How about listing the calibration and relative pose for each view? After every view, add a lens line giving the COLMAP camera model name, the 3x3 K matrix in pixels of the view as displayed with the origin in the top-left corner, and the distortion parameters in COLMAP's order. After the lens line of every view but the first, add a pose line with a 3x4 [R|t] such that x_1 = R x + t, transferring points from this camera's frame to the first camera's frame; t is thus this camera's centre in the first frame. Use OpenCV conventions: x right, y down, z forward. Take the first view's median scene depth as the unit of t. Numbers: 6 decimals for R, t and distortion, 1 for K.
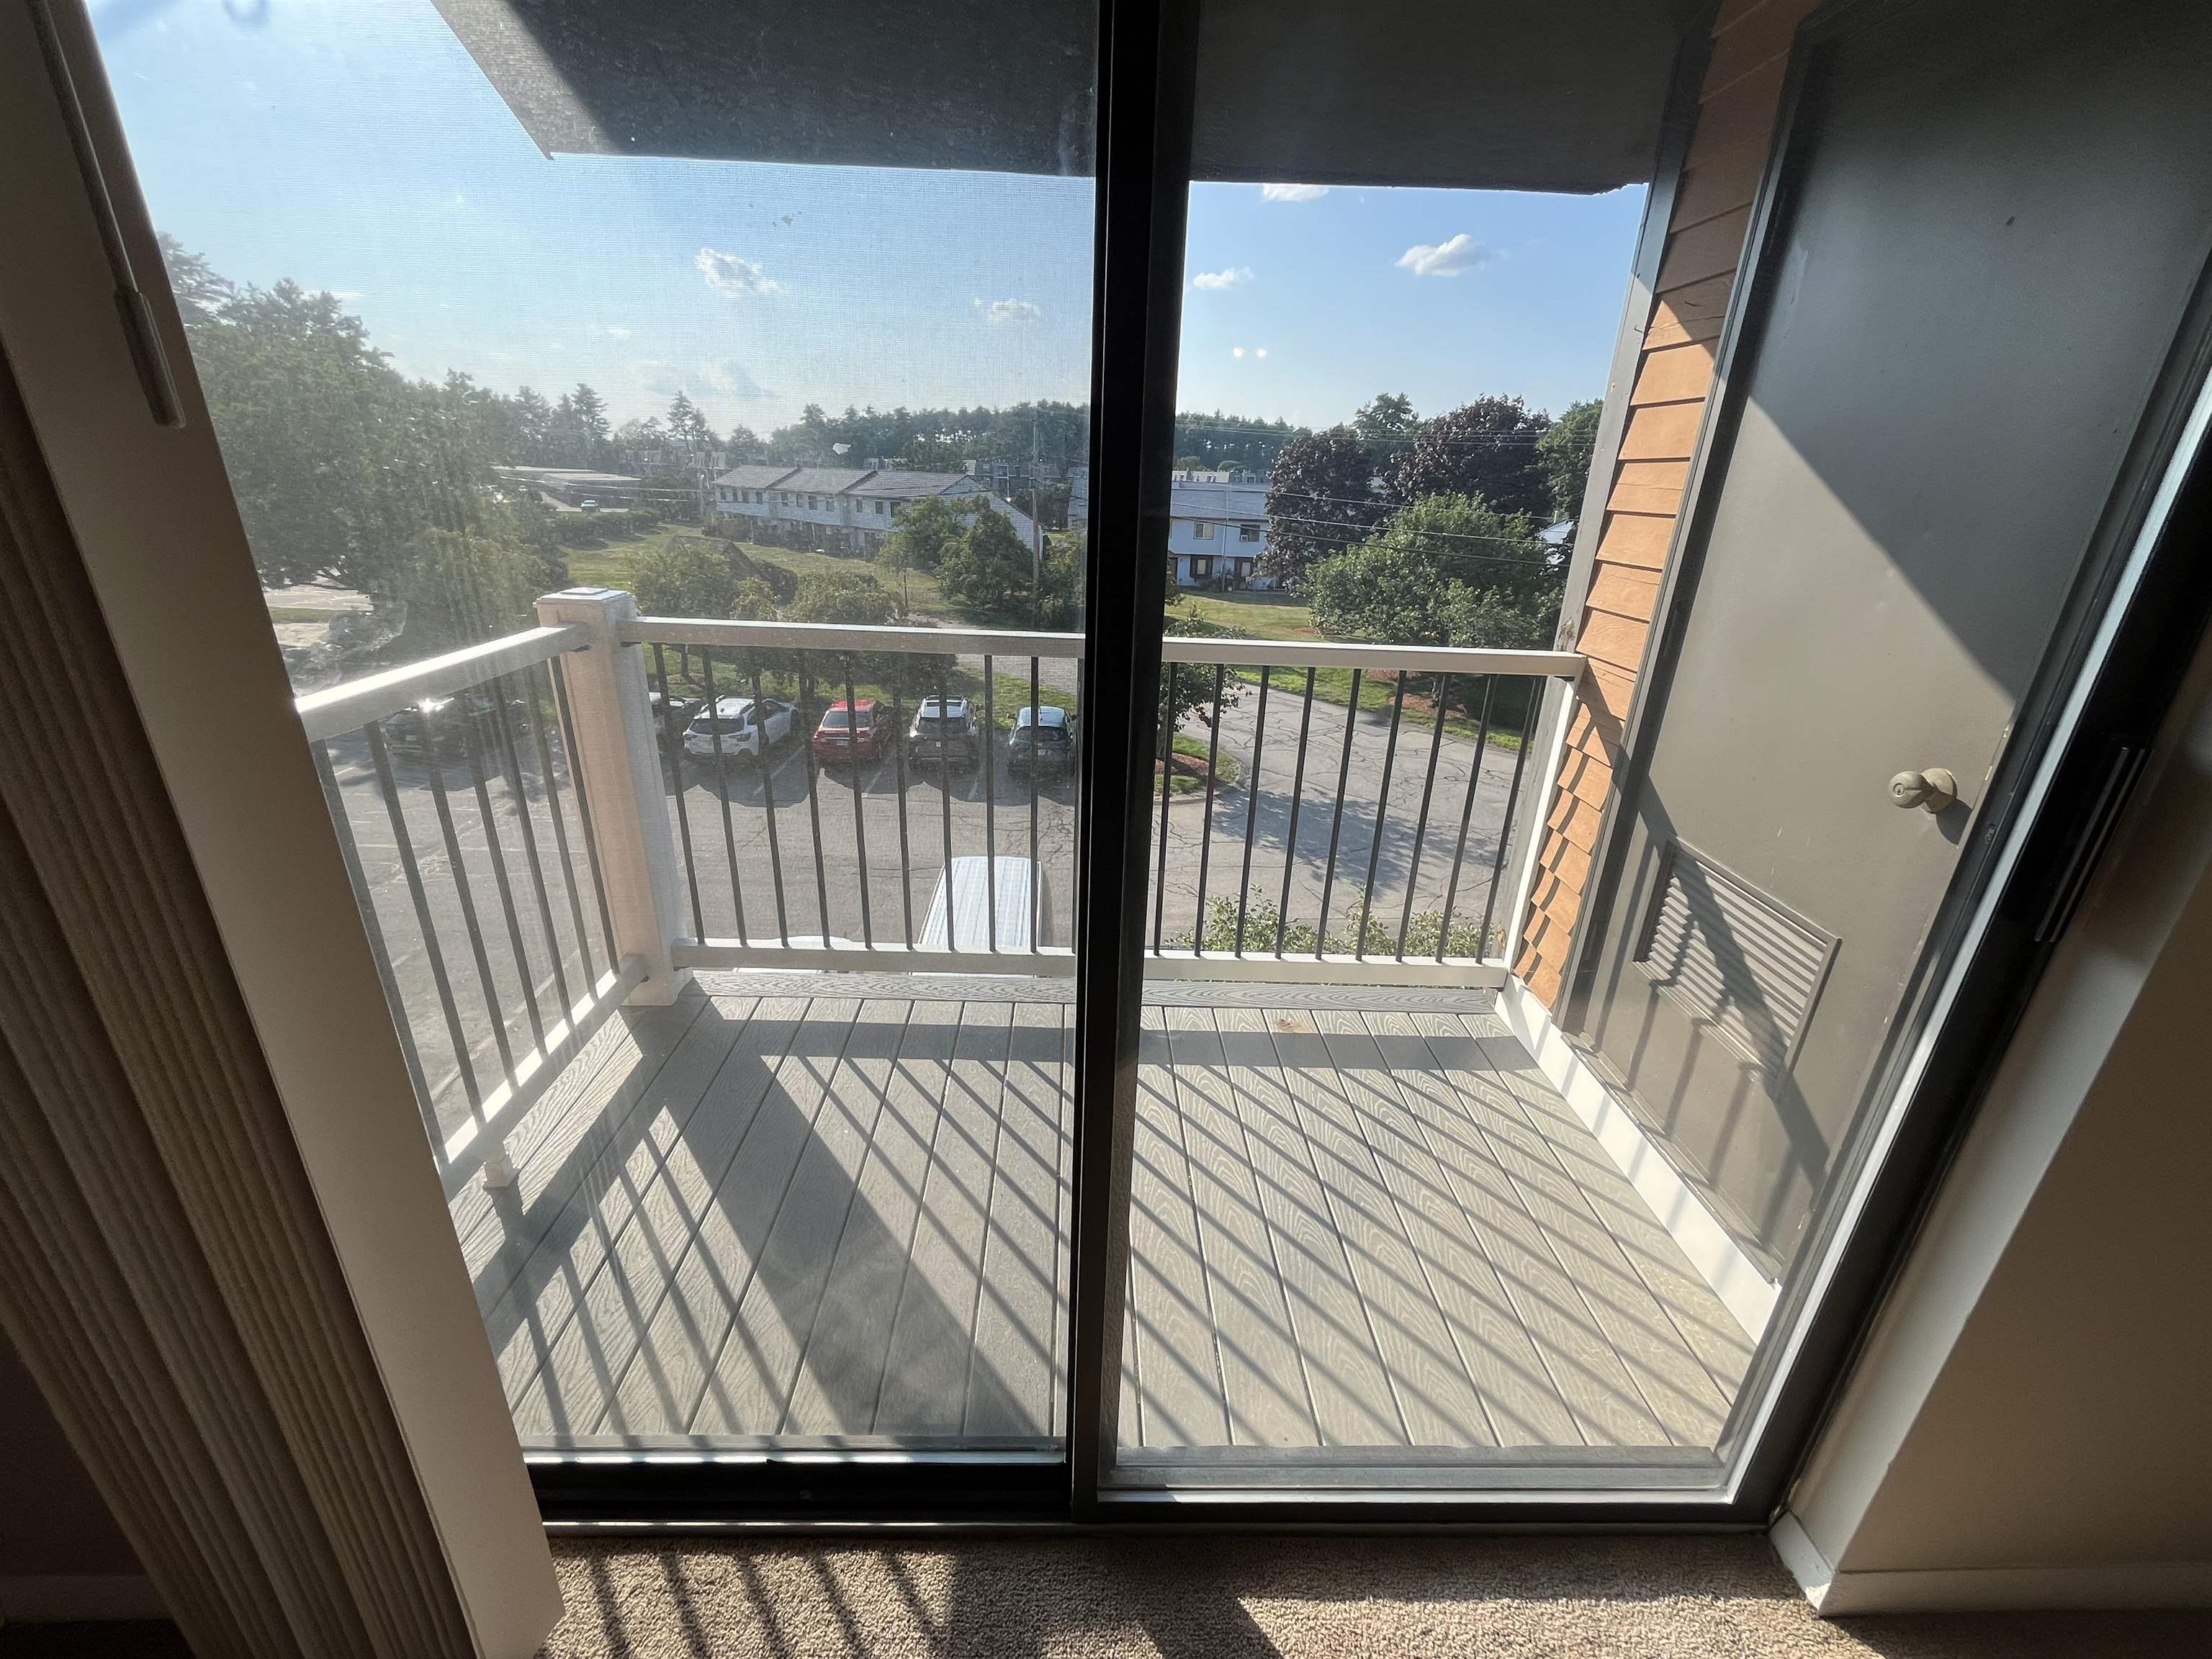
lens RADIAL K [[898.4, 0, 1107.4], [0, 898.4, 824.5], [0, 0, 1]] dist [-0.004201, 0.000217]
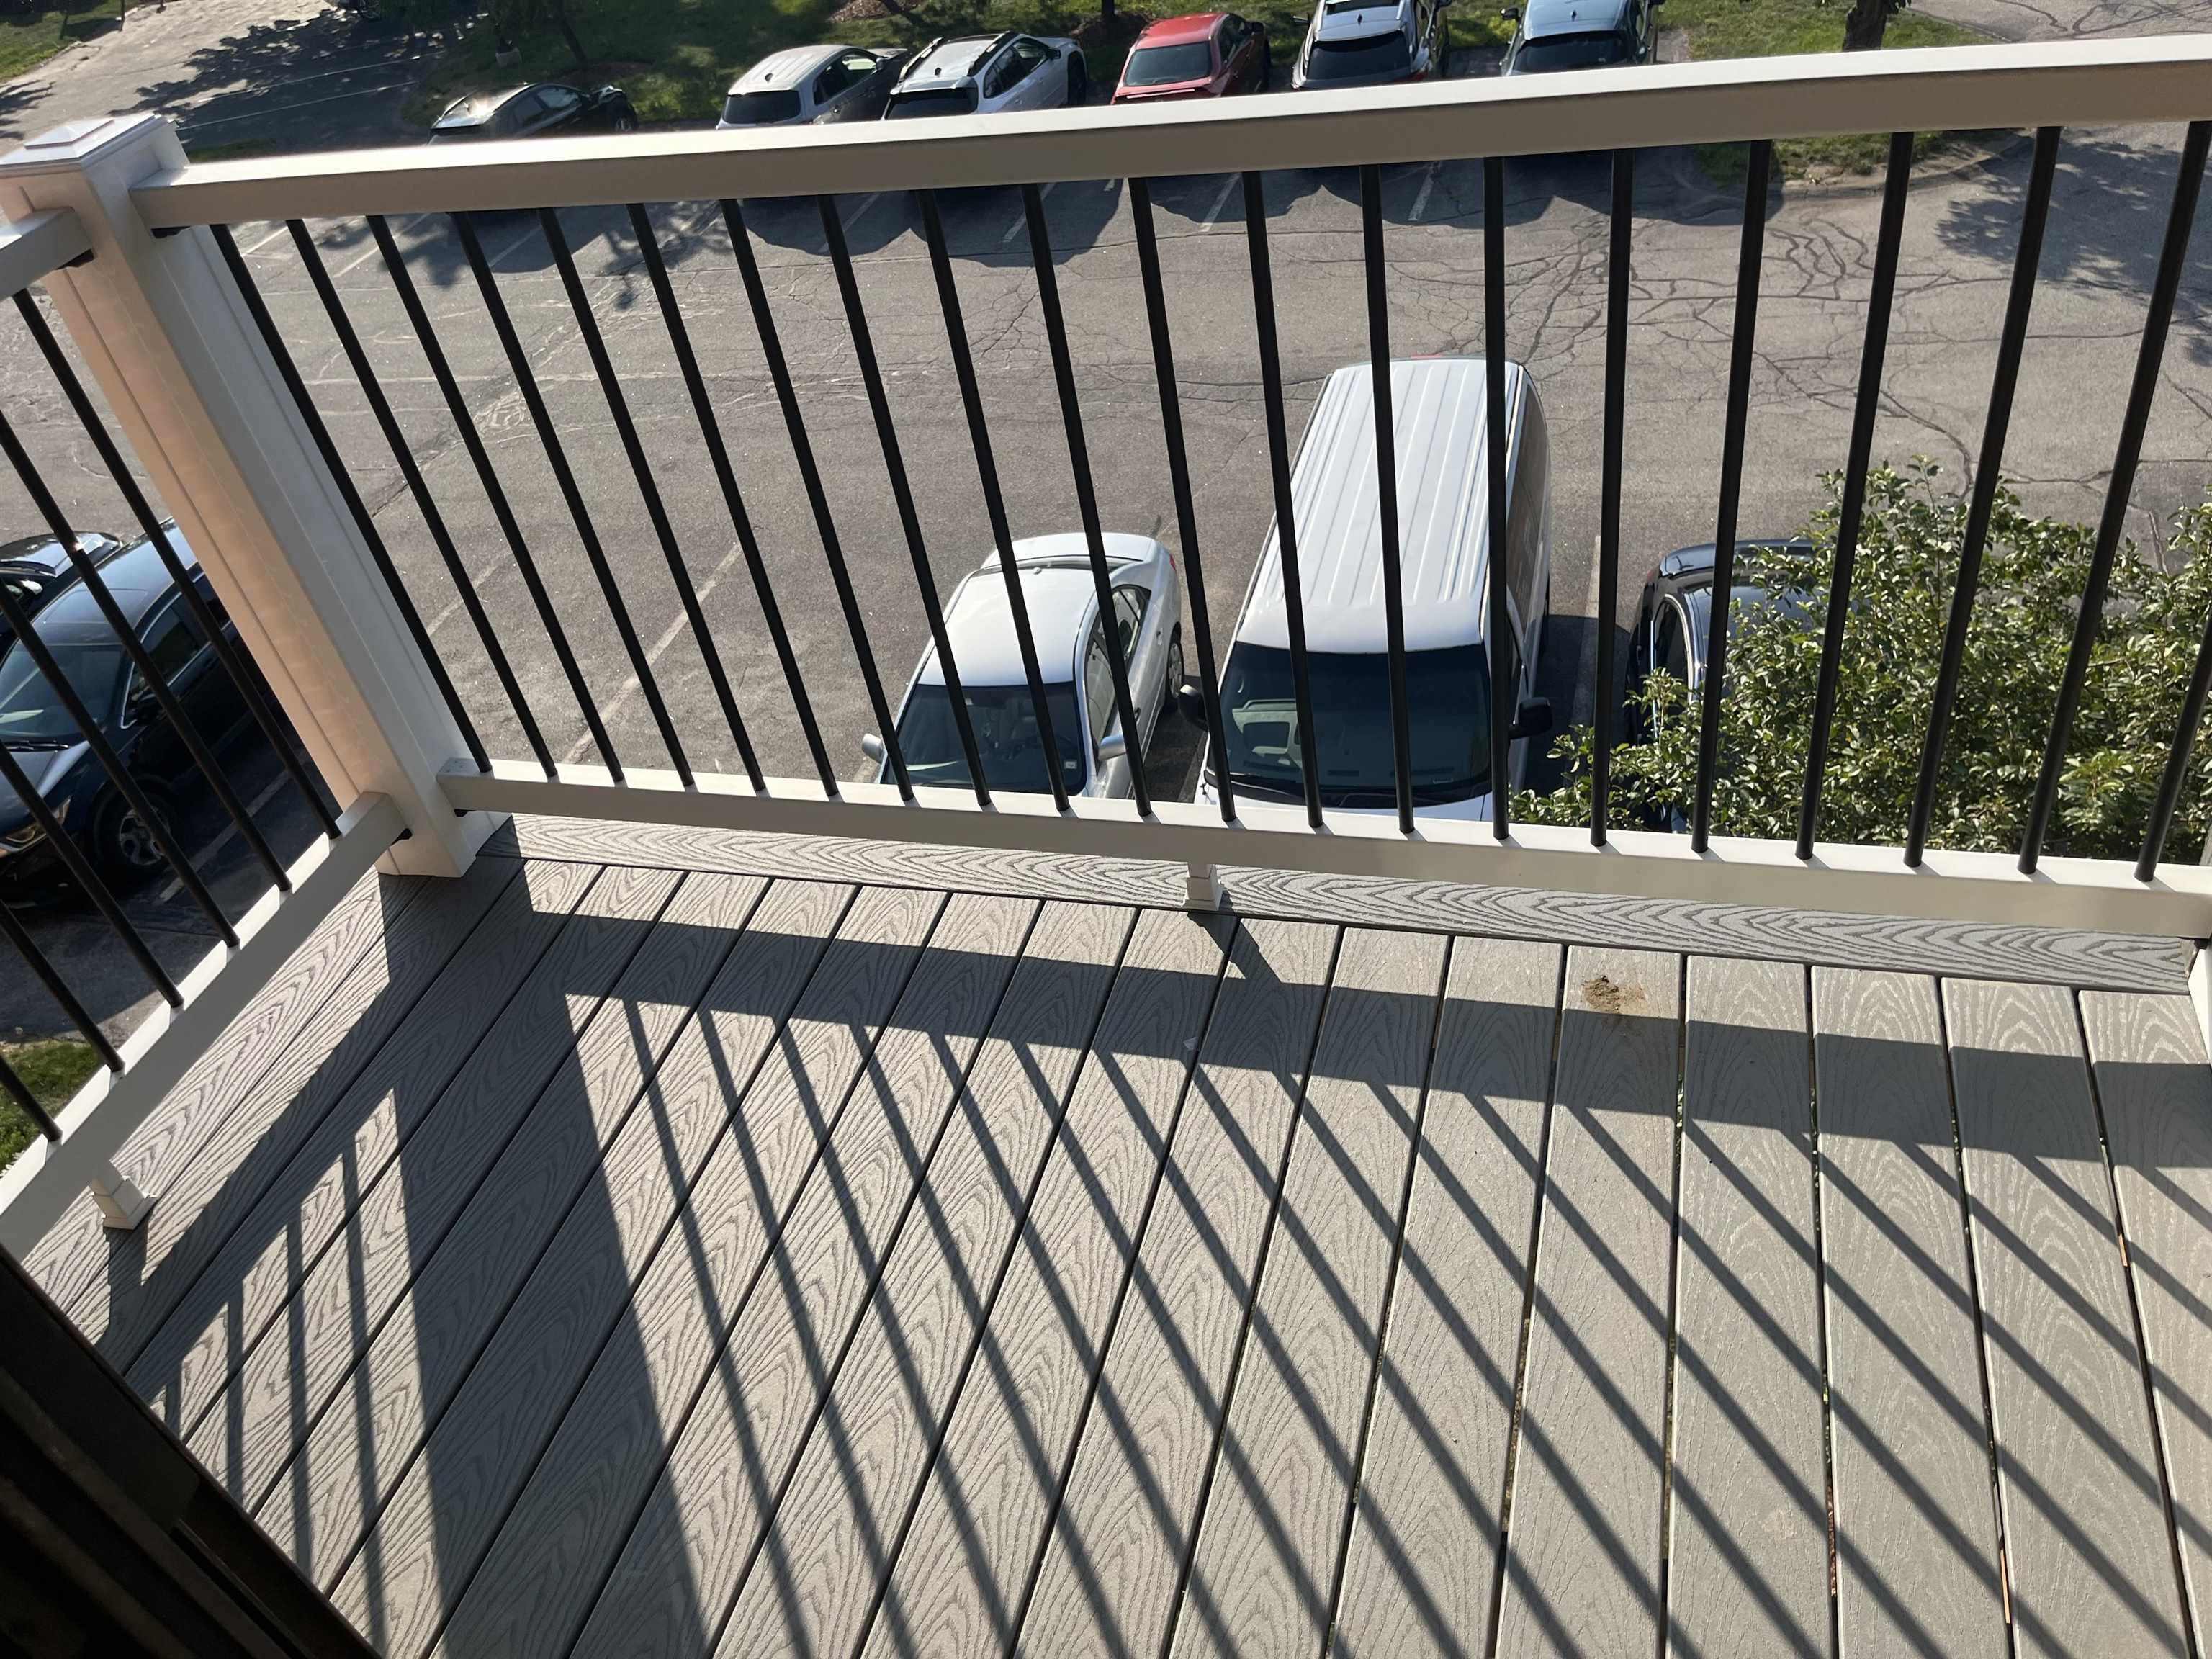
lens RADIAL K [[1706.6, 0, 1105.7], [0, 1706.6, 831.0], [0, 0, 1]] dist [0.029698, -0.021912]
pose [[0.935910, 0.046122, -0.349207, 0.265482], [0.069510, 0.947712, 0.311466, -0.131368], [0.345313, -0.315778, 0.883767, 0.208365]]
